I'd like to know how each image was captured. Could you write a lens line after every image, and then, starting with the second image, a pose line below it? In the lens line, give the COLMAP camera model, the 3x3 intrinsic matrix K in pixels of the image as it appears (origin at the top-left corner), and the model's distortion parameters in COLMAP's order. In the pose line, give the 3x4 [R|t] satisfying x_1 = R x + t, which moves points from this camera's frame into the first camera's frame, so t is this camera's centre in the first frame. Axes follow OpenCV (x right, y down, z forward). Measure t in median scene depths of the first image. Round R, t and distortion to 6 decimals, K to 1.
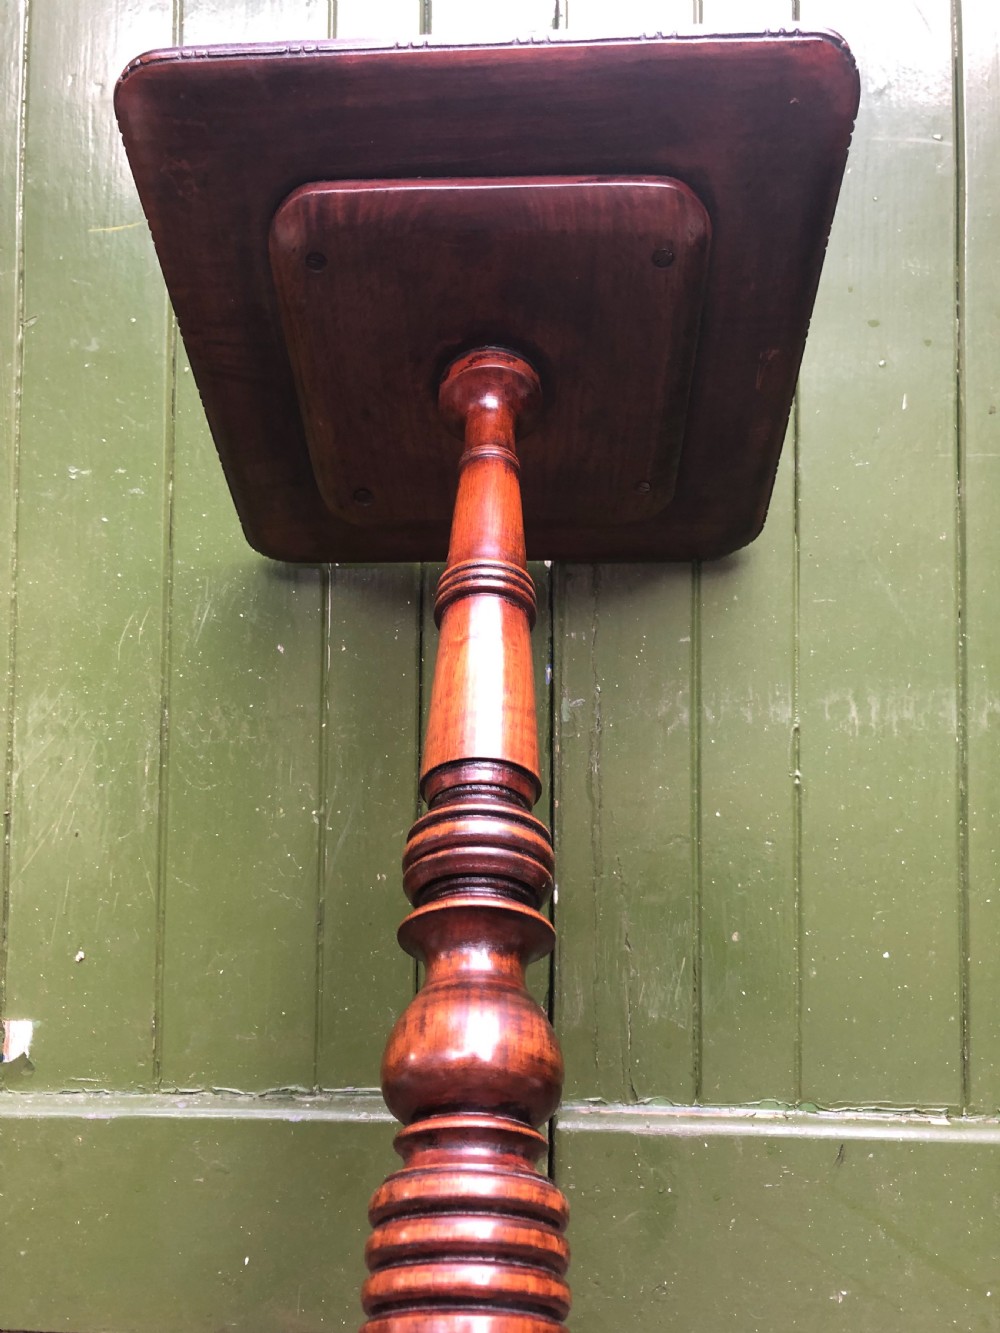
lens RADIAL K [[1106.2, 0, 497.6], [0, 1106.2, 637.0], [0, 0, 1]] dist [-0.010944, 0.040289]
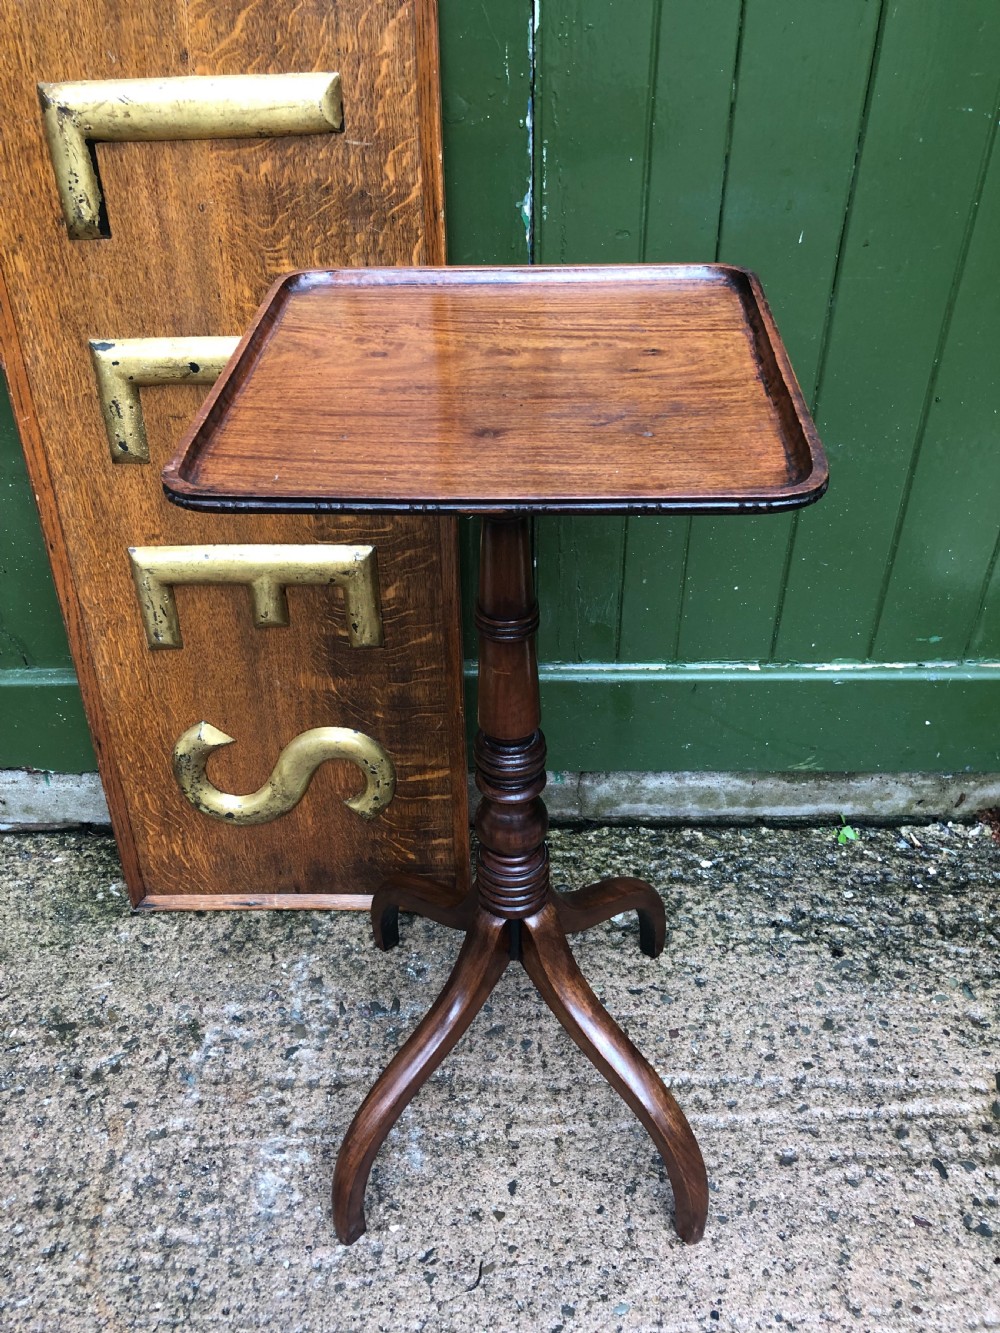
lens RADIAL K [[1106.2, 0, 493.1], [0, 1106.2, 660.1], [0, 0, 1]] dist [-0.010944, 0.040289]
pose [[0.999407, -0.034410, 0.001148, -0.014250], [0.025681, 0.767277, 0.640802, -0.685843], [-0.022931, -0.640392, 0.767706, -0.316389]]
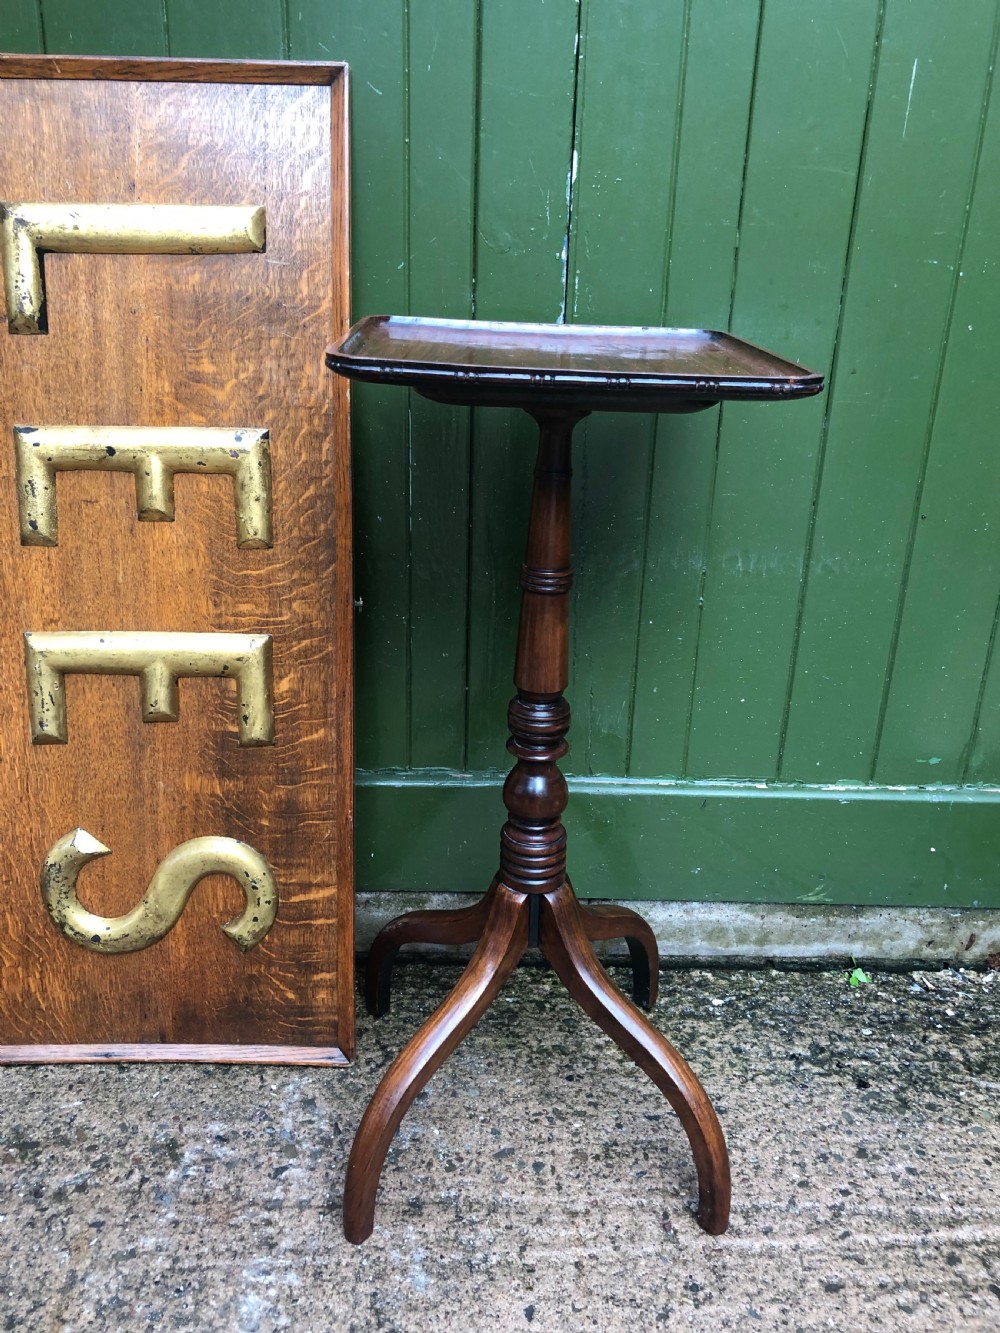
lens RADIAL K [[1106.2, 0, 495.6], [0, 1106.2, 655.4], [0, 0, 1]] dist [-0.010944, 0.040289]
pose [[0.998717, 0.003533, 0.050513, -0.115593], [-0.023188, 0.918731, 0.394203, -0.437013], [-0.045015, -0.394869, 0.917634, -0.518013]]
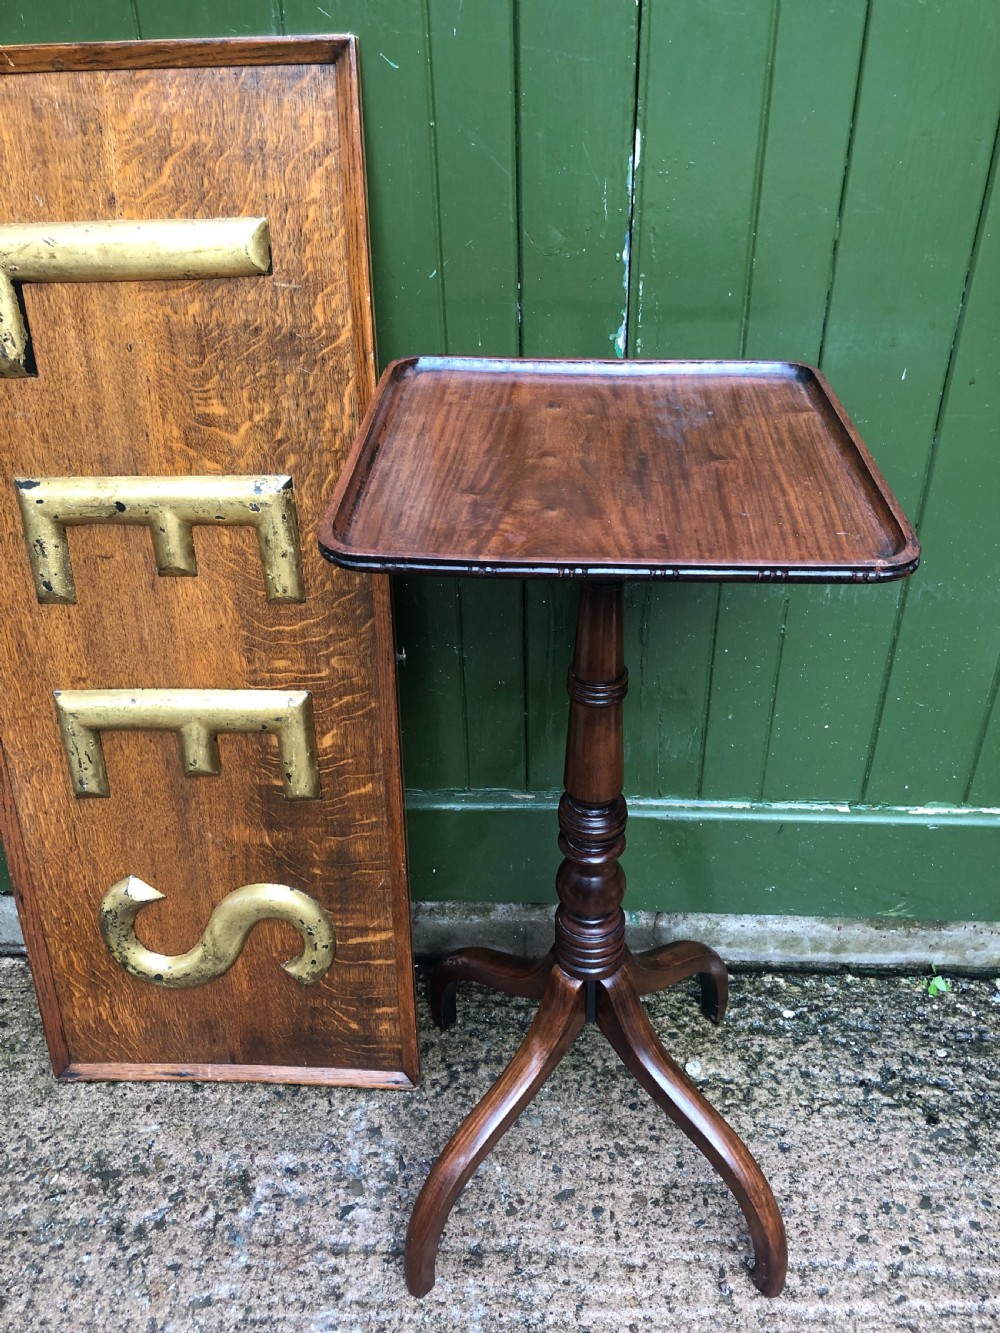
lens RADIAL K [[1106.2, 0, 517.0], [0, 1106.2, 678.3], [0, 0, 1]] dist [-0.010944, 0.040289]
pose [[0.999650, -0.011140, -0.023977, -0.048440], [0.023079, 0.810088, 0.585854, -0.692085], [0.012897, -0.586202, 0.810062, -0.233771]]
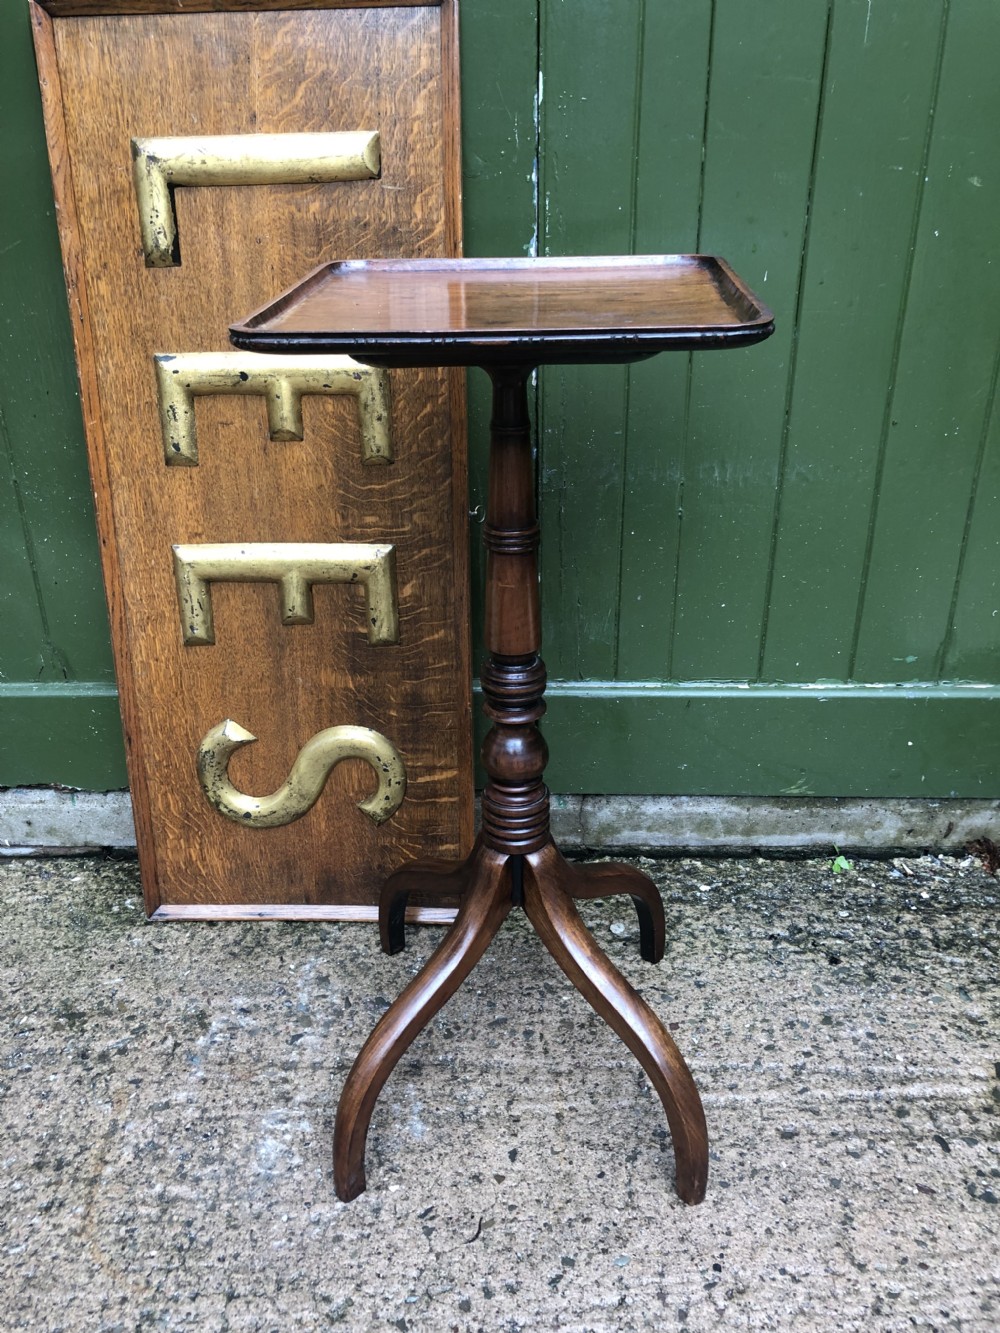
lens RADIAL K [[1106.2, 0, 492.2], [0, 1106.2, 659.9], [0, 0, 1]] dist [-0.010944, 0.040289]
pose [[0.999748, -0.022325, -0.002285, -0.020210], [0.020734, 0.879885, 0.474735, -0.486972], [-0.008588, -0.474663, 0.880126, -0.605617]]
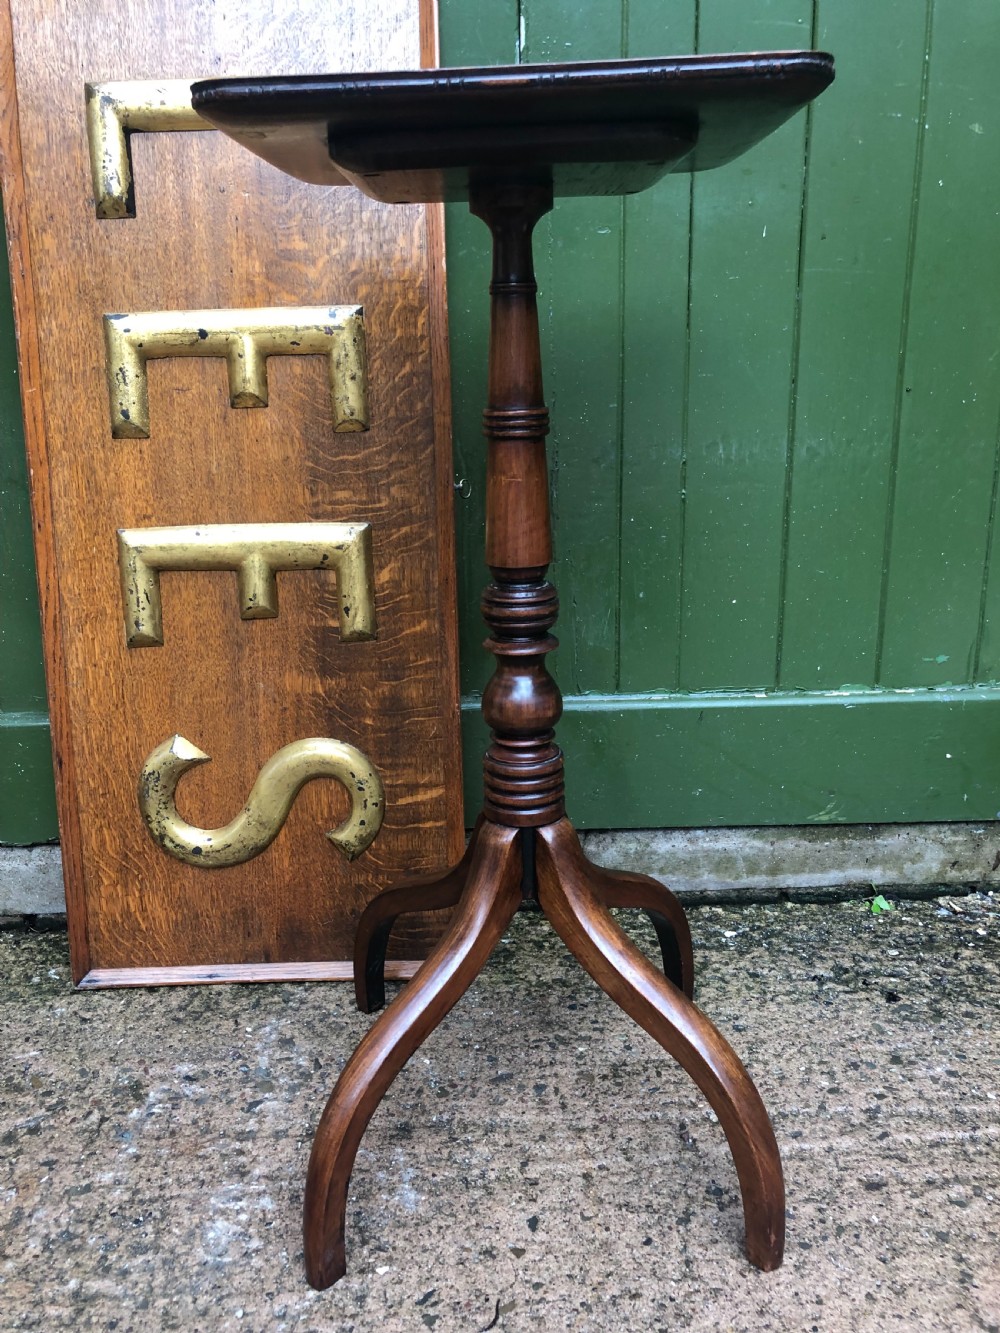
lens RADIAL K [[1106.2, 0, 494.6], [0, 1106.2, 668.8], [0, 0, 1]] dist [-0.010944, 0.040289]
pose [[0.997923, -0.042935, 0.048026, -0.079324], [0.025467, 0.947719, 0.318089, -0.140766], [-0.059172, -0.316205, 0.946844, -0.535330]]
